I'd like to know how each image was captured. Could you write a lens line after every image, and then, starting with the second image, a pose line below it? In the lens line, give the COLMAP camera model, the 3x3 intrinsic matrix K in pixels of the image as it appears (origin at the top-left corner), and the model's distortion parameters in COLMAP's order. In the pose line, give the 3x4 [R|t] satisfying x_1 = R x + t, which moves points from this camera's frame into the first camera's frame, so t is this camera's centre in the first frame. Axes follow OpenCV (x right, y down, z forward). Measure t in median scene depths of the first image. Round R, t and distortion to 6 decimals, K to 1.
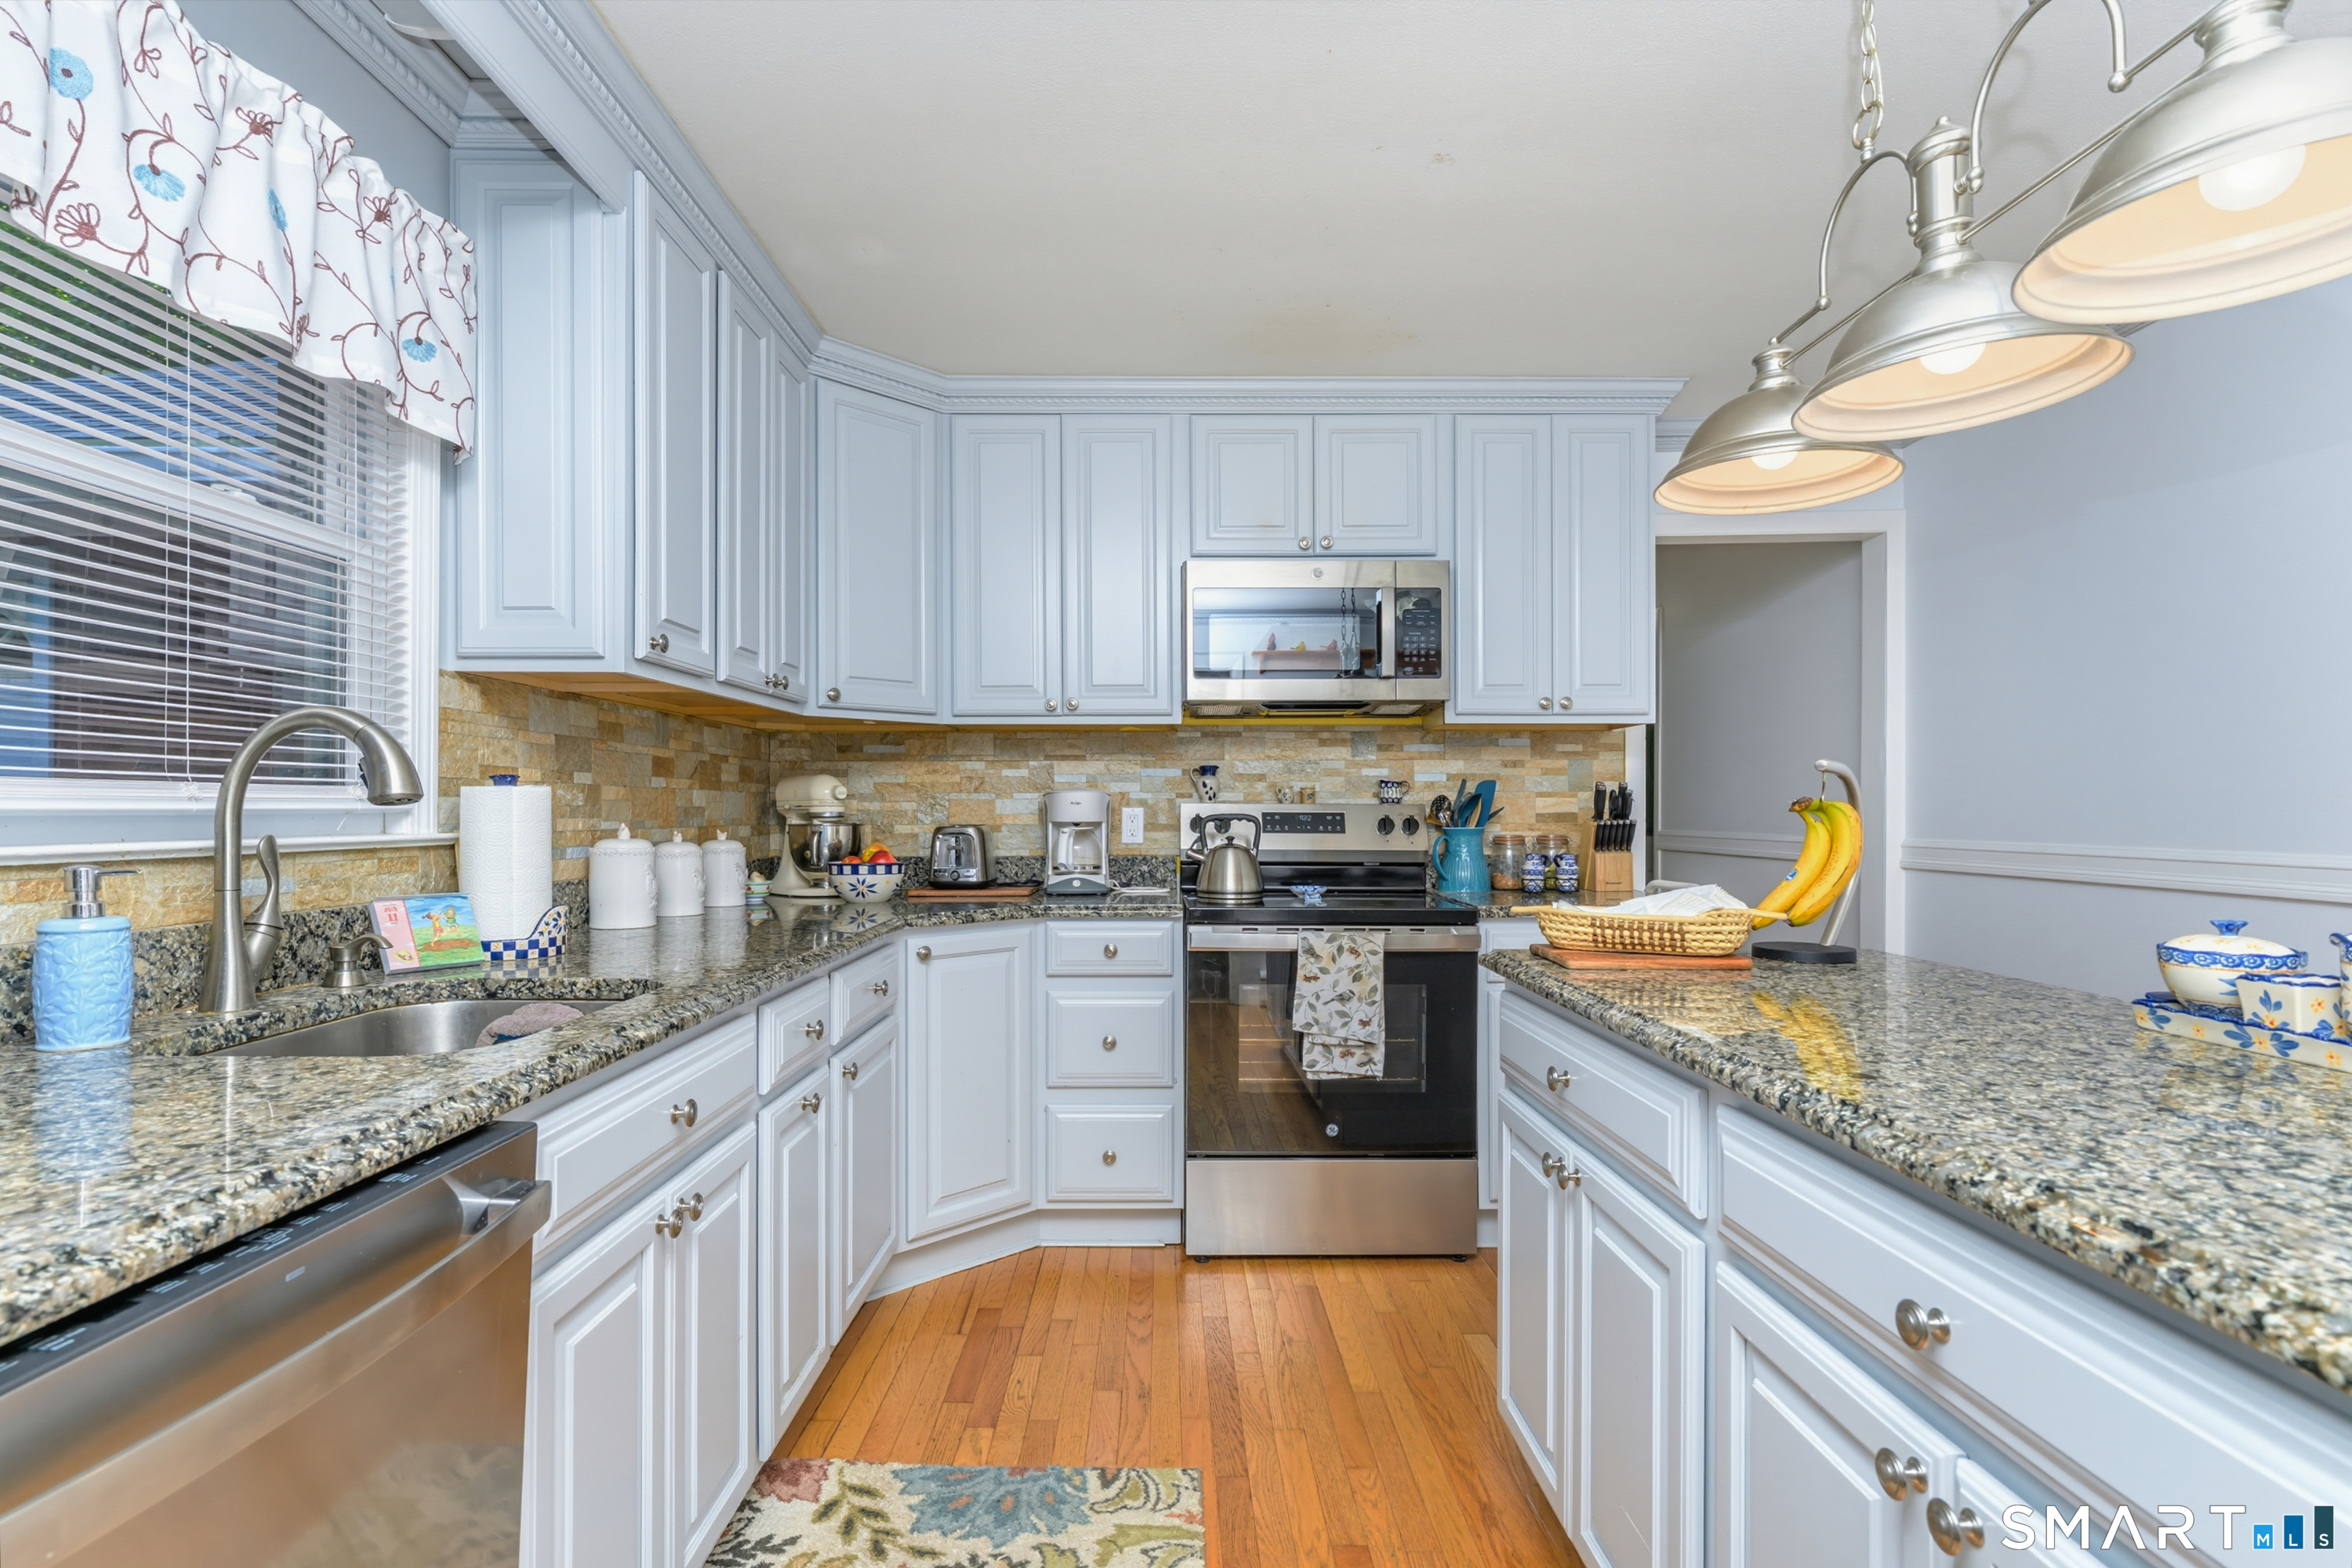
lens RADIAL K [[1153.9, 0, 1173.6], [0, 1153.9, 809.4], [0, 0, 1]] dist [-0.003176, 0.000326]
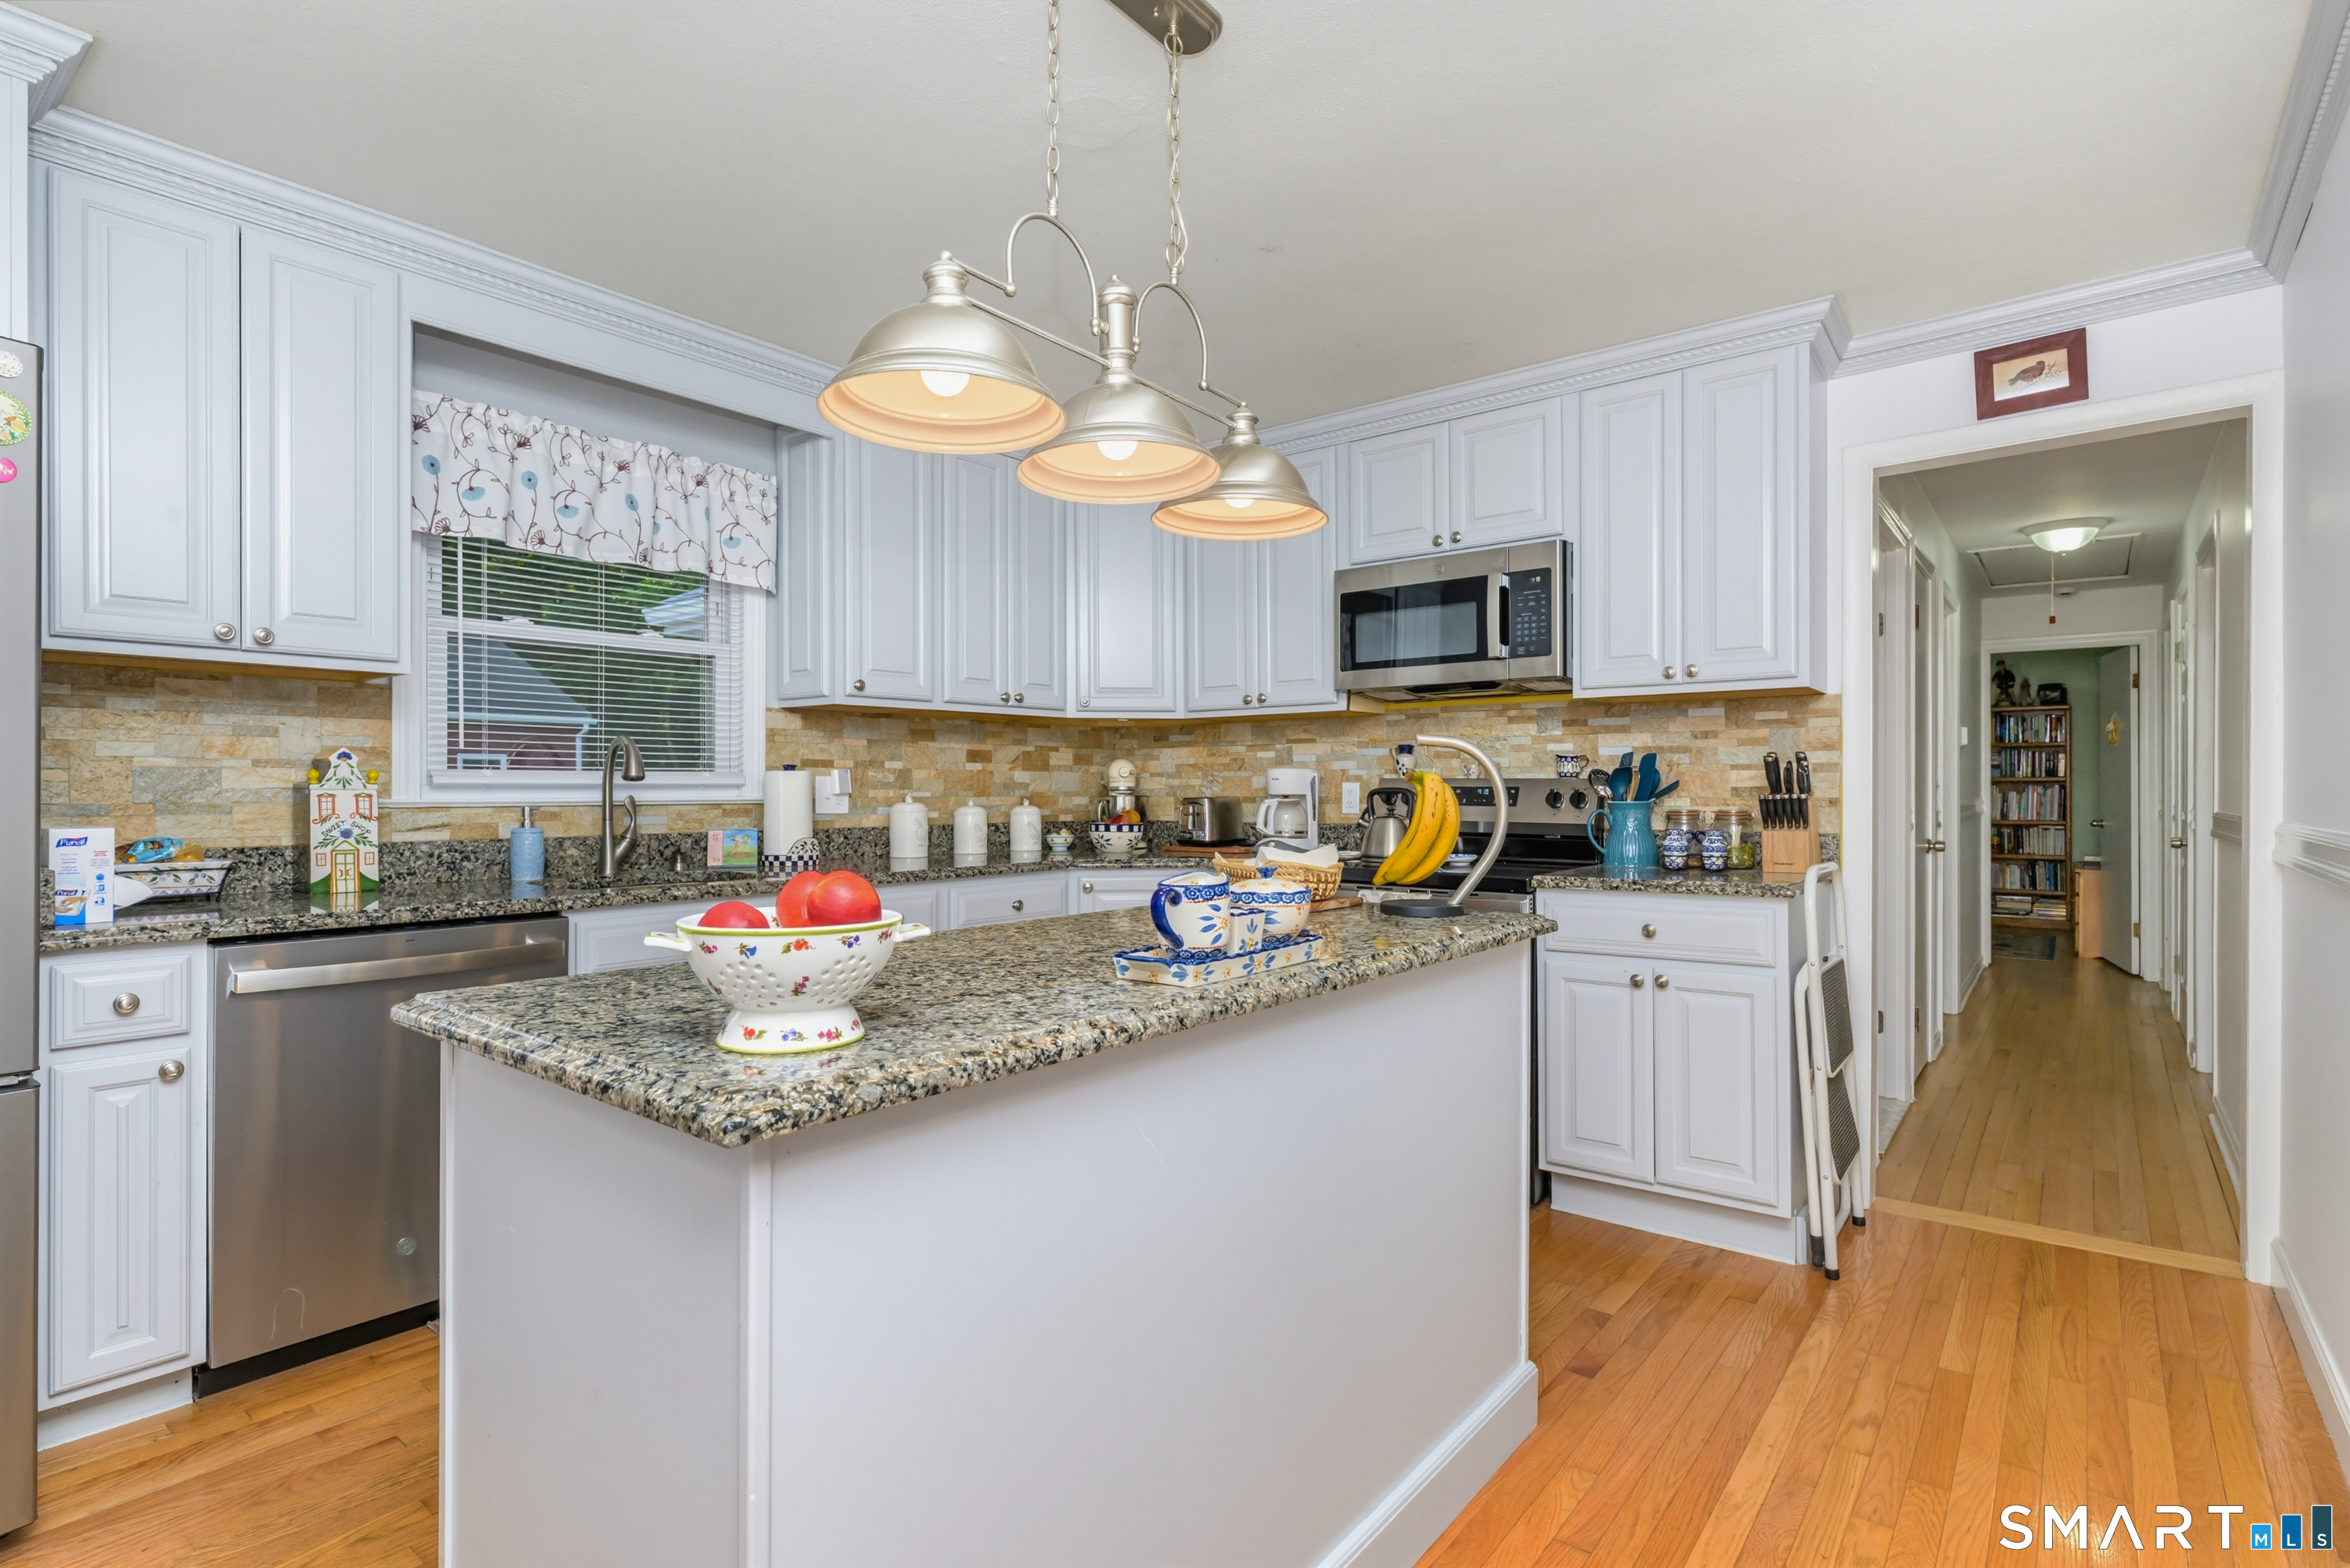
lens RADIAL K [[1152.9, 0, 1161.0], [0, 1152.9, 797.6], [0, 0, 1]] dist [-0.003176, 0.000326]
pose [[0.771238, 0.005101, -0.636527, 0.616884], [0.000719, 0.999960, 0.008885, 0.003458], [0.636547, -0.007310, 0.771203, -0.011974]]
